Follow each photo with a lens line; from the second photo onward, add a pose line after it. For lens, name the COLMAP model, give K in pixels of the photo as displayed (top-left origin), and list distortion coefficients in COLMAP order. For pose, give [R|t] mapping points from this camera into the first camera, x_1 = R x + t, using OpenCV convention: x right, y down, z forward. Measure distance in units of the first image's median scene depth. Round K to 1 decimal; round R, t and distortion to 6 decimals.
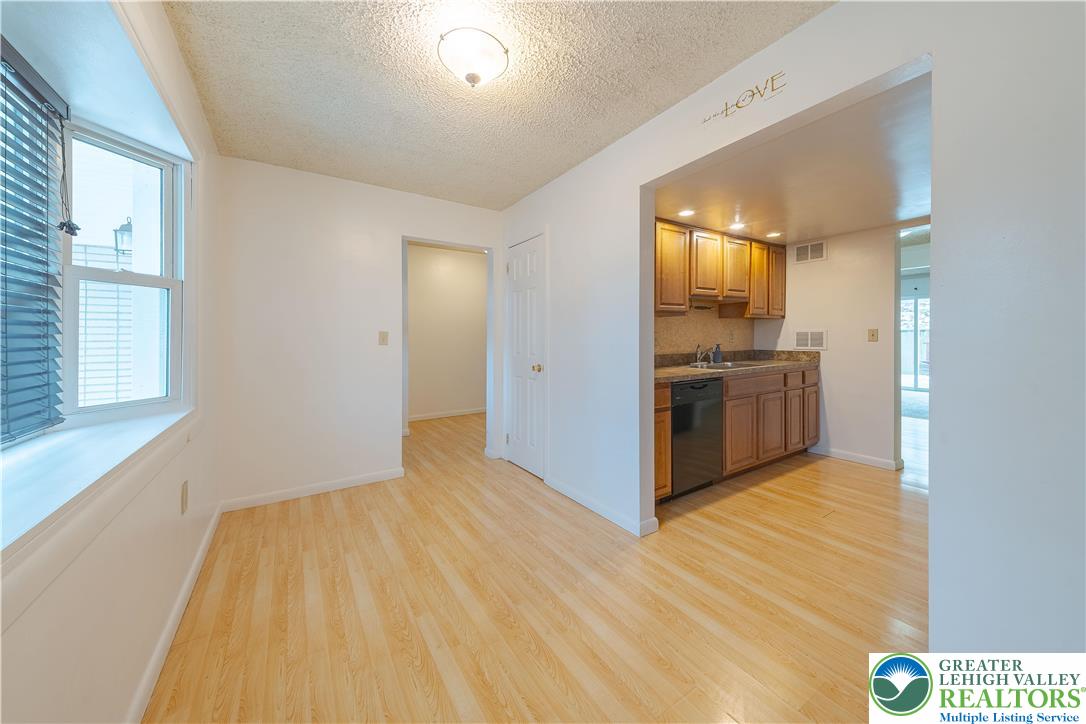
lens RADIAL K [[386.6, 0, 534.7], [0, 386.6, 331.3], [0, 0, 1]] dist [0.001672, -0.000467]
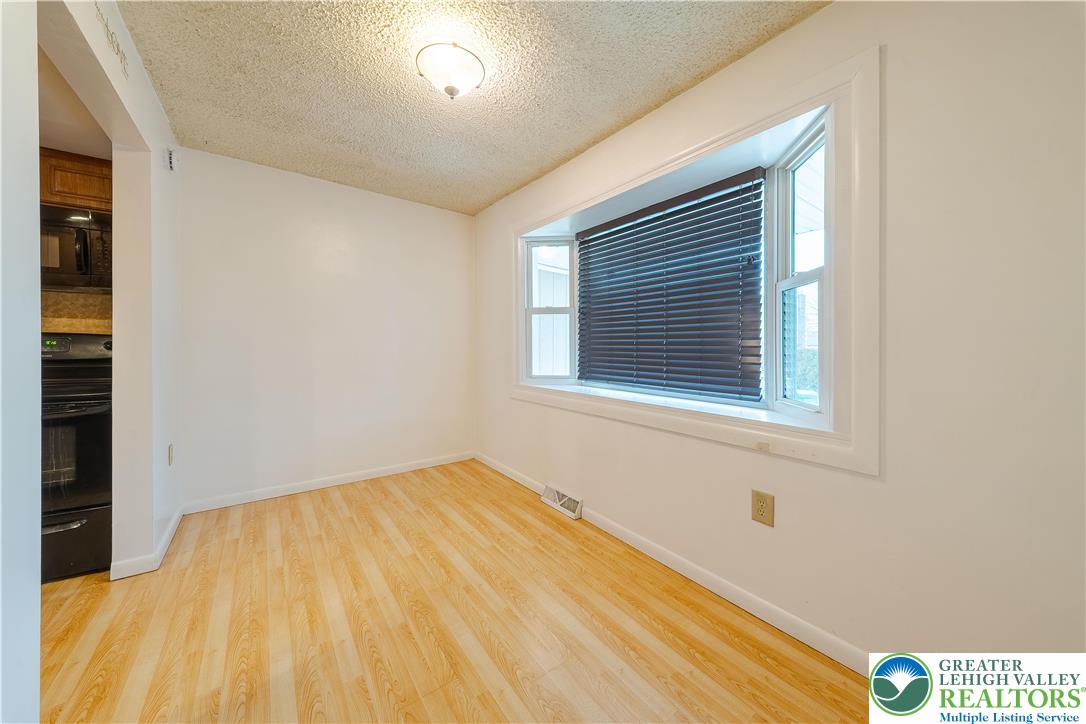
lens RADIAL K [[386.6, 0, 546.2], [0, 386.6, 354.9], [0, 0, 1]] dist [0.001672, -0.000467]
pose [[-0.996961, -0.007181, -0.077576, -0.205084], [-0.007505, 0.999964, 0.003879, 0.038206], [0.077546, 0.004449, -0.996979, 1.291930]]
